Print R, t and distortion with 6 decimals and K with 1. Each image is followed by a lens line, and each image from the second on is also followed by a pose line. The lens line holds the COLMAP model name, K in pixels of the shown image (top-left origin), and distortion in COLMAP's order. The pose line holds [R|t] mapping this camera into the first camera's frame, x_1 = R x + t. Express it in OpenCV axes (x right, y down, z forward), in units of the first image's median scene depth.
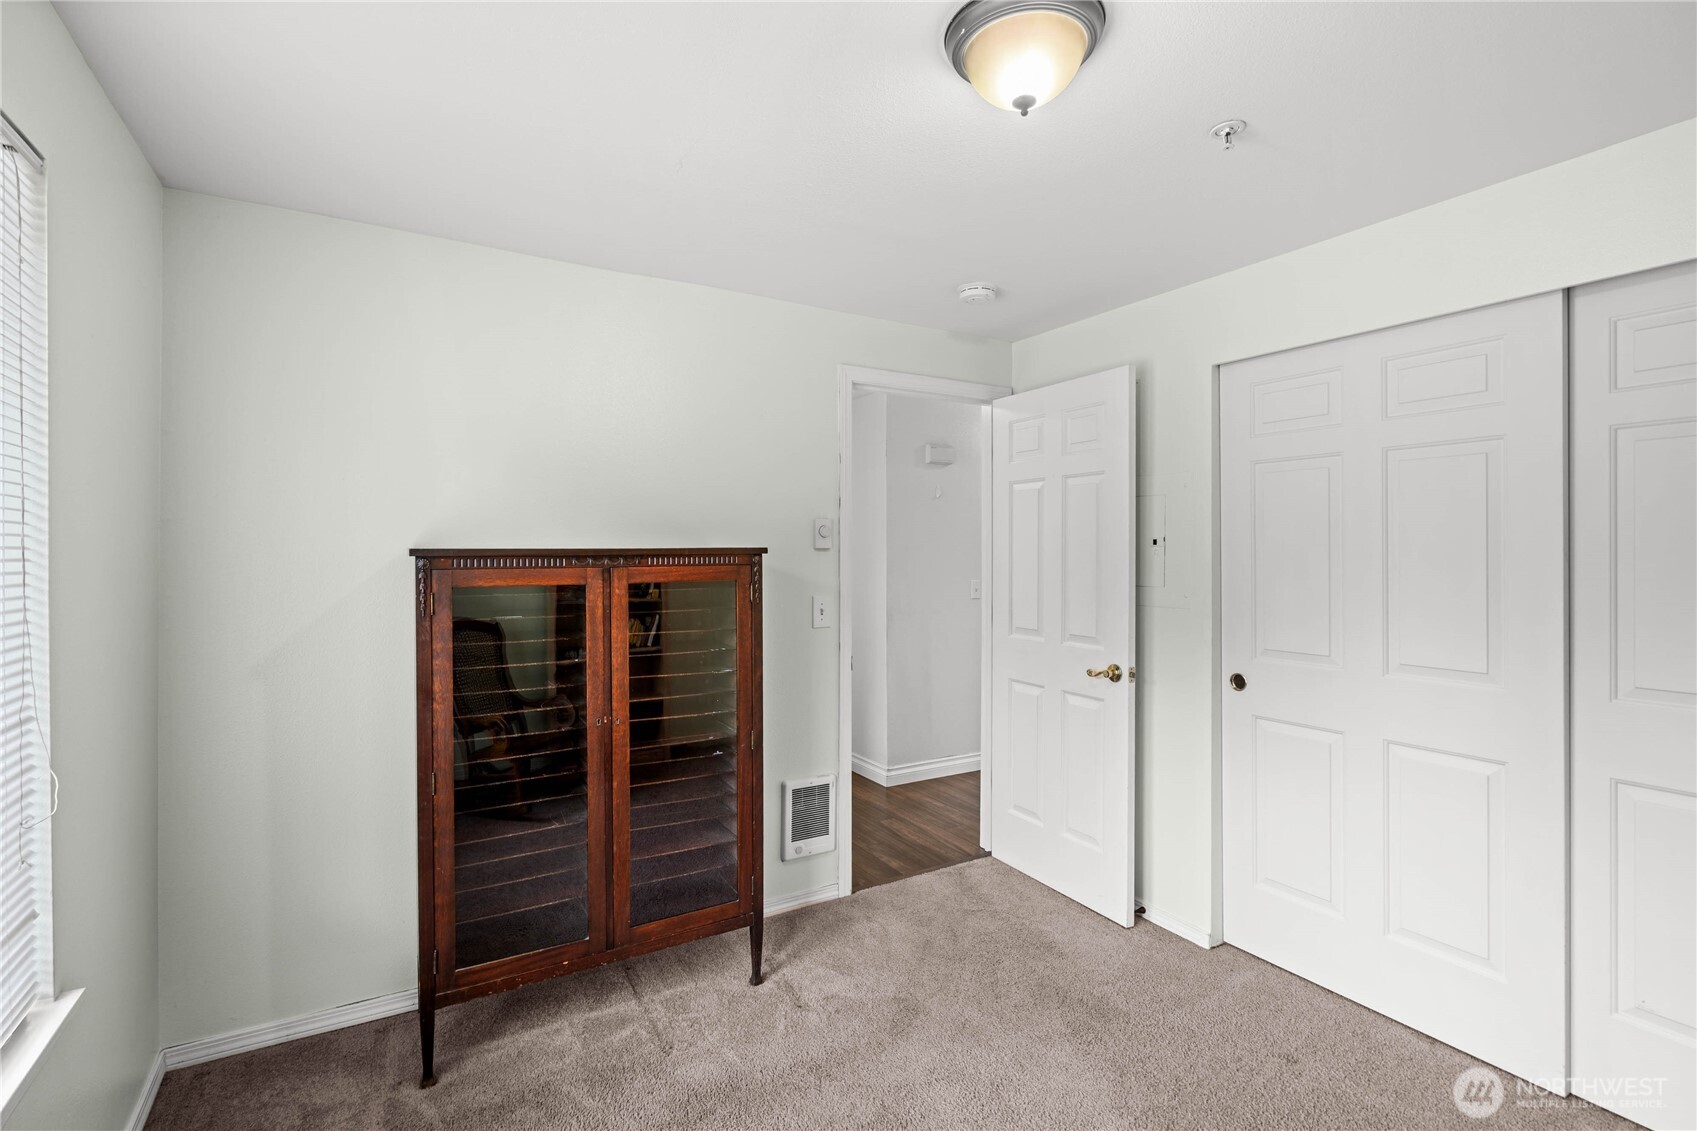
lens RADIAL K [[788.2, 0, 835.2], [0, 788.2, 564.7], [0, 0, 1]] dist [-0.001118, -0.000015]
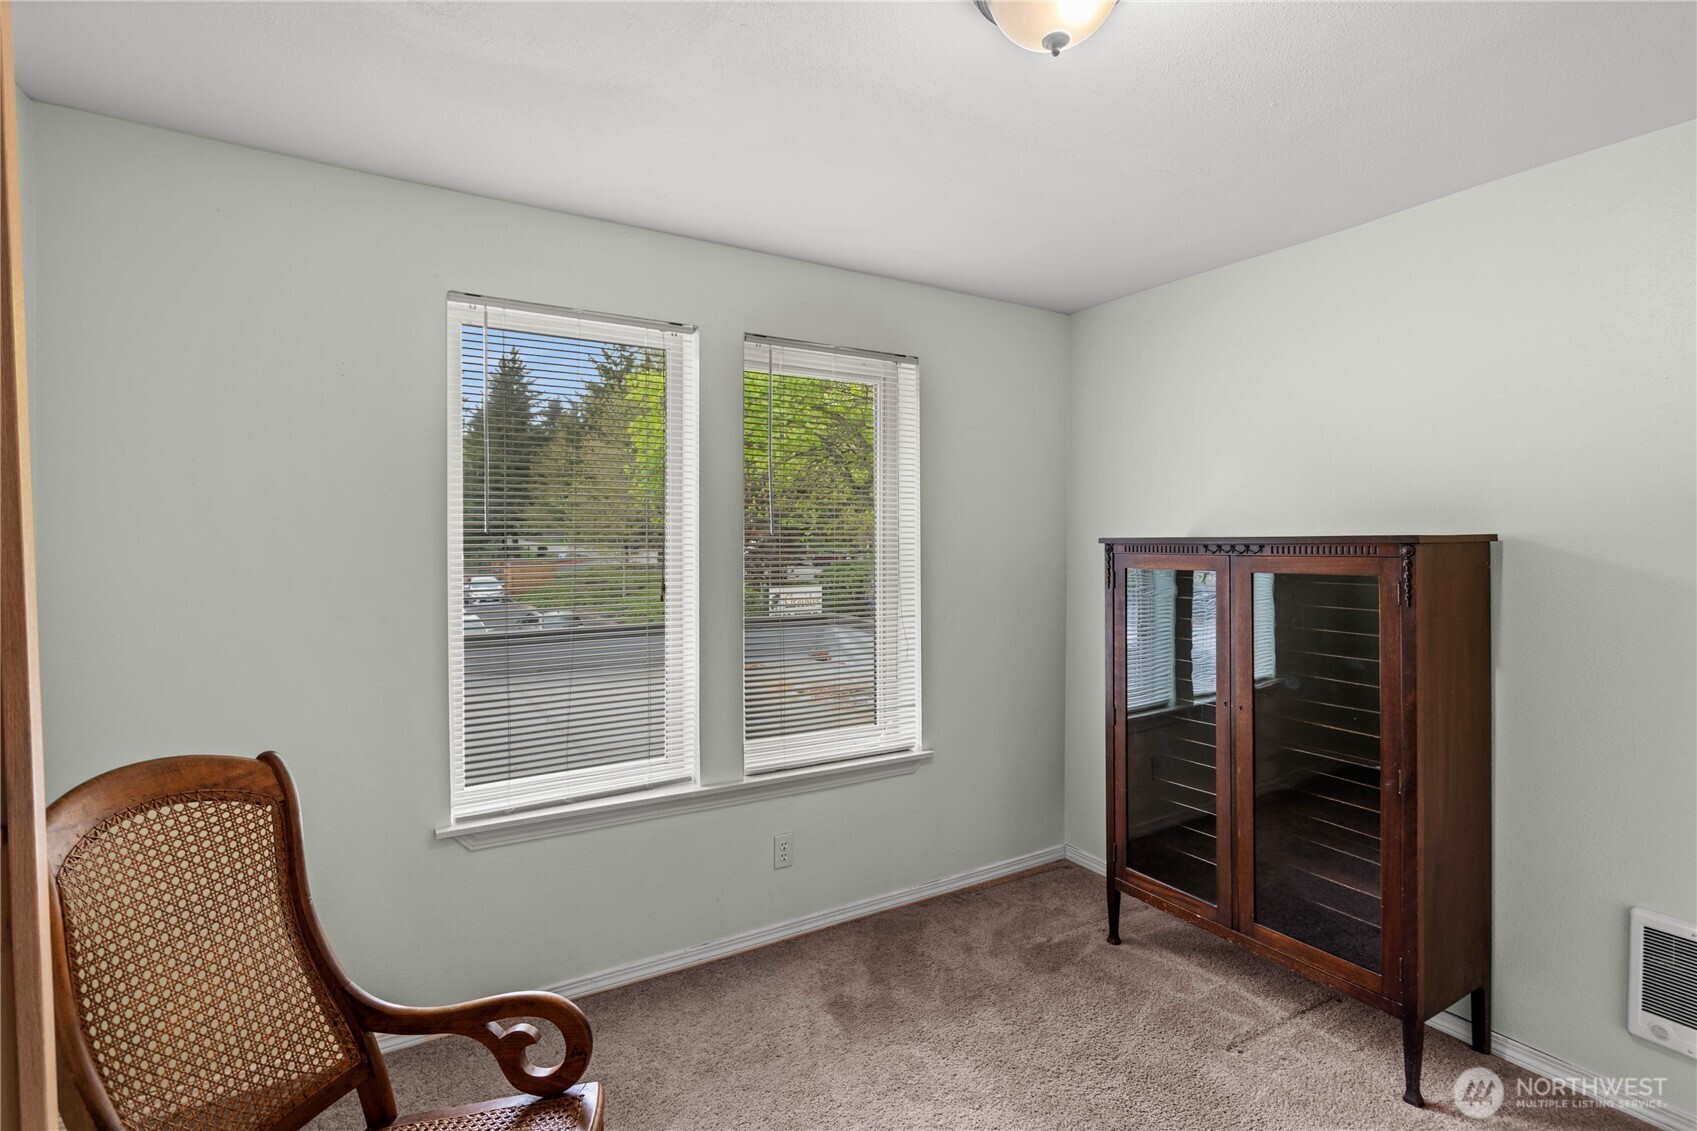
lens RADIAL K [[788.2, 0, 835.2], [0, 788.2, 564.7], [0, 0, 1]] dist [-0.001118, -0.000015]
pose [[0.008627, 0.034831, -0.999356, 0.716286], [-0.013903, 0.999301, 0.034709, -0.013327], [0.999866, 0.013595, 0.009106, 0.468034]]
